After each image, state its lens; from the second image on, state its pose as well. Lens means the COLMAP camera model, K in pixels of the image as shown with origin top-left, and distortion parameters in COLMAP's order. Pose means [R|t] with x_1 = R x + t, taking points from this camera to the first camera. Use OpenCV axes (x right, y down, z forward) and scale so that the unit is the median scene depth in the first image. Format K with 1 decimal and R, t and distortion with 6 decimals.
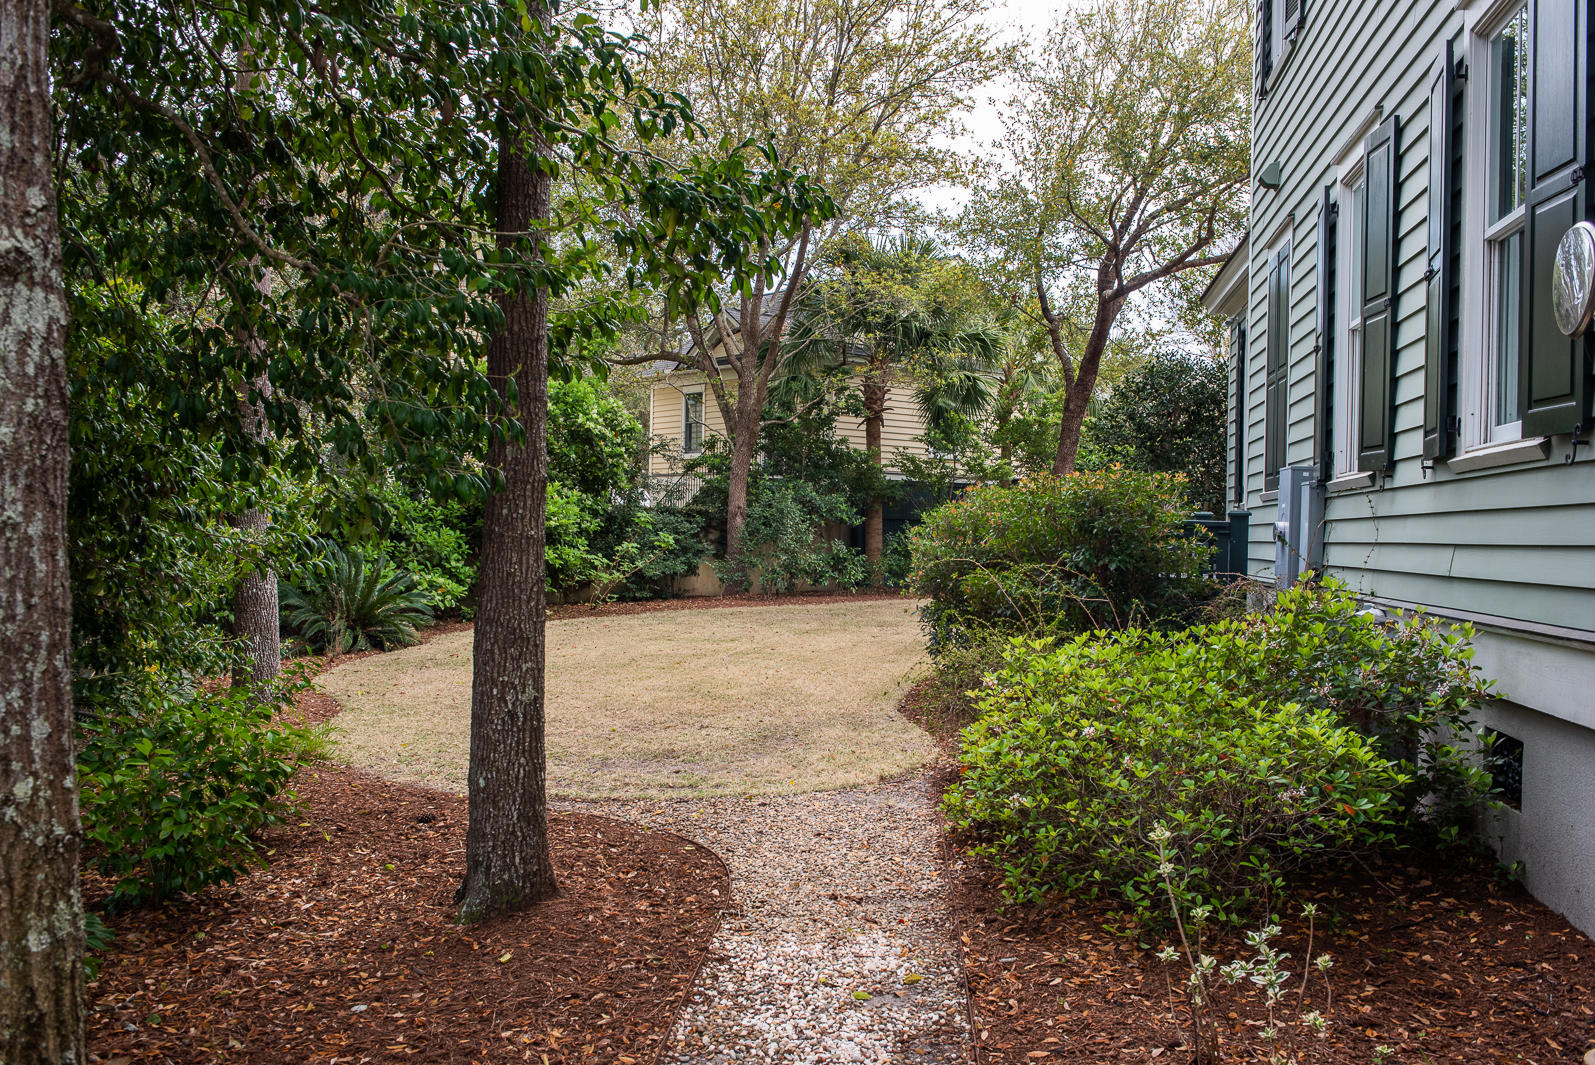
lens RADIAL K [[1457.3, 0, 802.0], [0, 1457.3, 532.3], [0, 0, 1]] dist [0.005686, 0.000000]
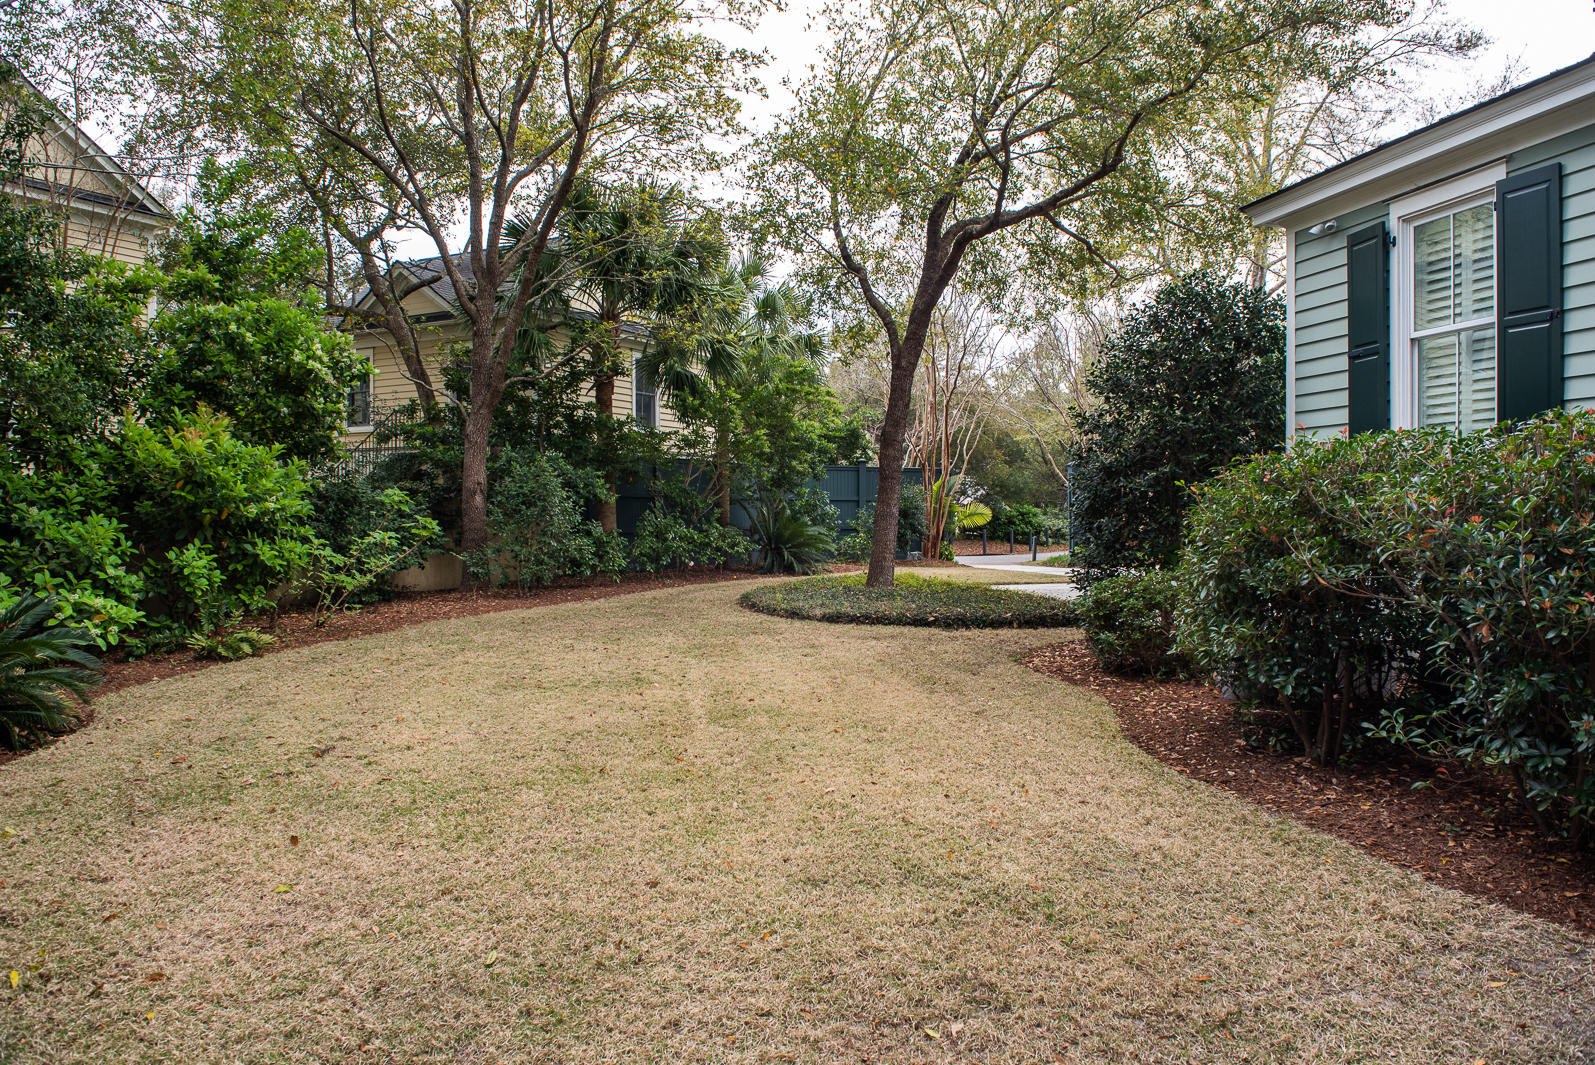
lens RADIAL K [[1090.4, 0, 788.7], [0, 1090.4, 535.7], [0, 0, 1]] dist [-0.045879, -0.004296]
pose [[0.916549, -0.025106, 0.399134, -0.152302], [0.015257, 0.999496, 0.027833, -0.002520], [-0.399632, -0.019420, 0.916470, 0.451805]]
